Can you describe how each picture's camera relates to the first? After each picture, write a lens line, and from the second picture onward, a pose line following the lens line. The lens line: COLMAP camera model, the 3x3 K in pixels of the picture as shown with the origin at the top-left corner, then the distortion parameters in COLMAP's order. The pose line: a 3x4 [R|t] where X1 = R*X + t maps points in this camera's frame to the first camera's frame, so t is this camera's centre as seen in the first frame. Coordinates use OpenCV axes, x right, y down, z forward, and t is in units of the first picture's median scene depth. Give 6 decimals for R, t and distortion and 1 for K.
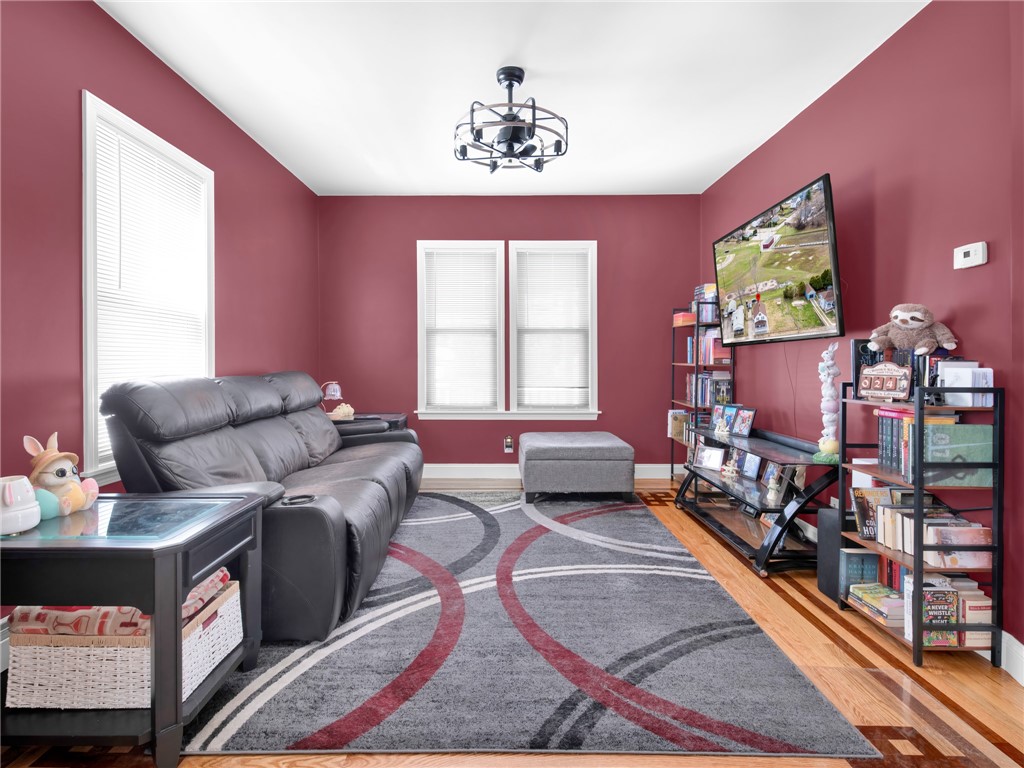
lens RADIAL K [[488.1, 0, 517.7], [0, 488.1, 367.0], [0, 0, 1]] dist [0.021093, -0.015164]
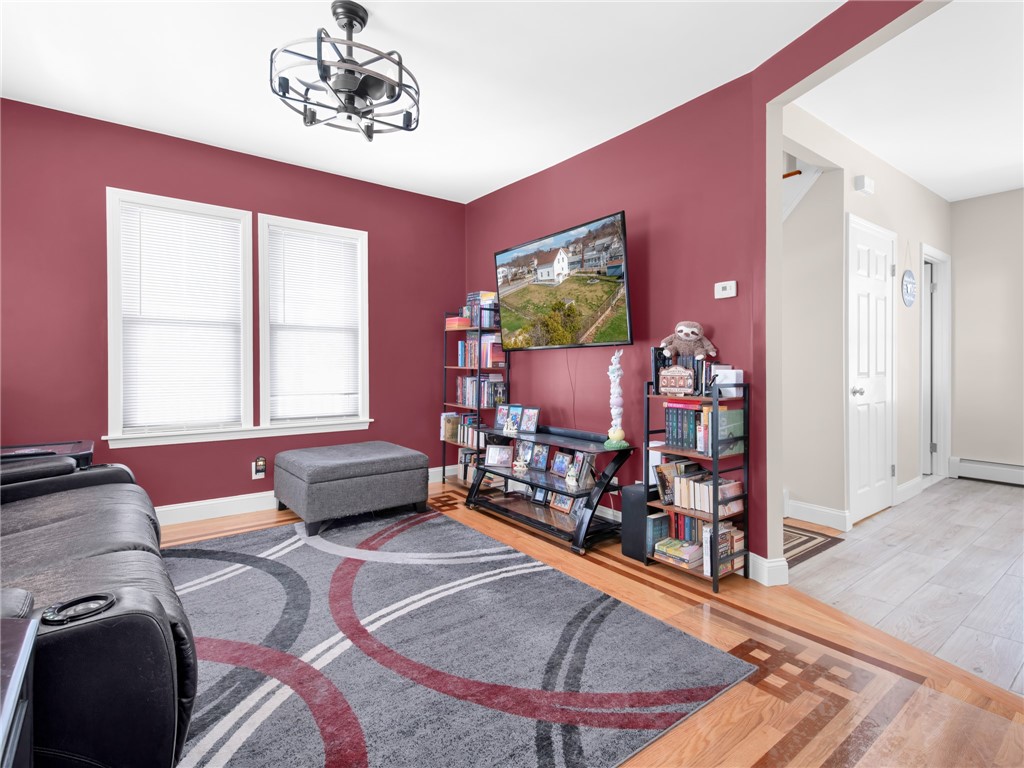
lens RADIAL K [[488.1, 0, 517.7], [0, 488.1, 367.0], [0, 0, 1]] dist [0.021093, -0.015164]
pose [[0.792080, 0.001222, 0.610417, -0.303688], [0.003746, 0.999969, -0.006864, 0.001238], [-0.610406, 0.007723, 0.792051, 0.189536]]
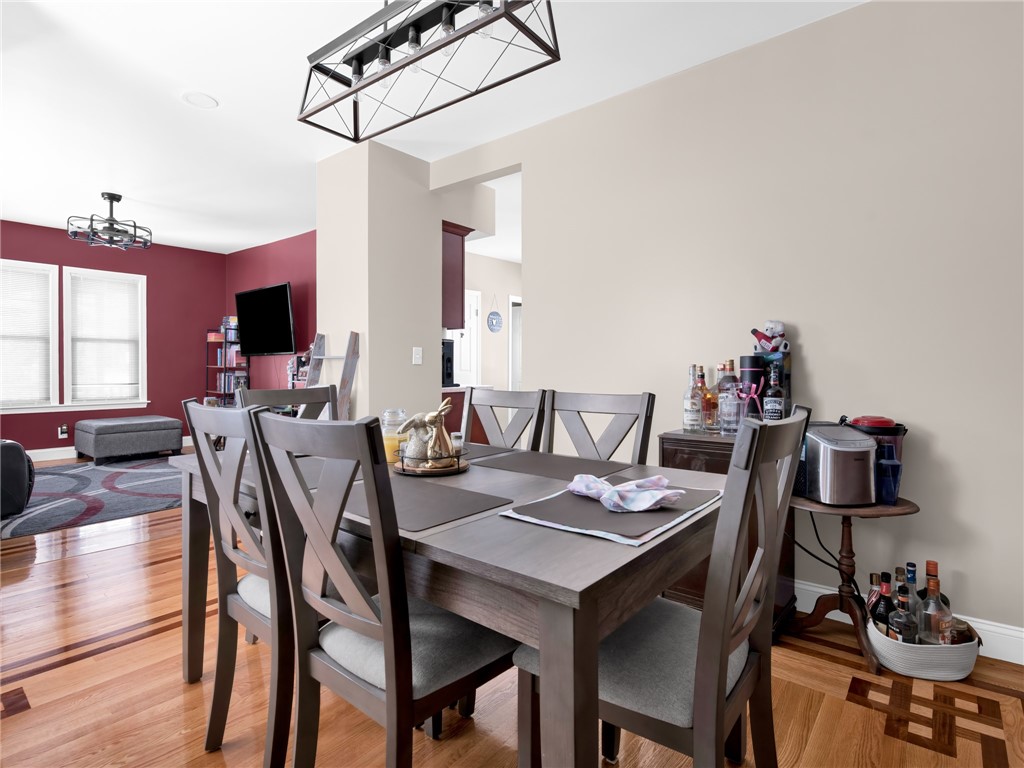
lens RADIAL K [[531.1, 0, 510.0], [0, 531.1, 368.0], [0, 0, 1]] dist [0.018442, -0.020606]
pose [[0.652178, 0.000902, 0.758066, -0.532662], [0.003305, 0.999986, -0.004034, 0.014247], [-0.758059, 0.005136, 0.652166, -1.294776]]
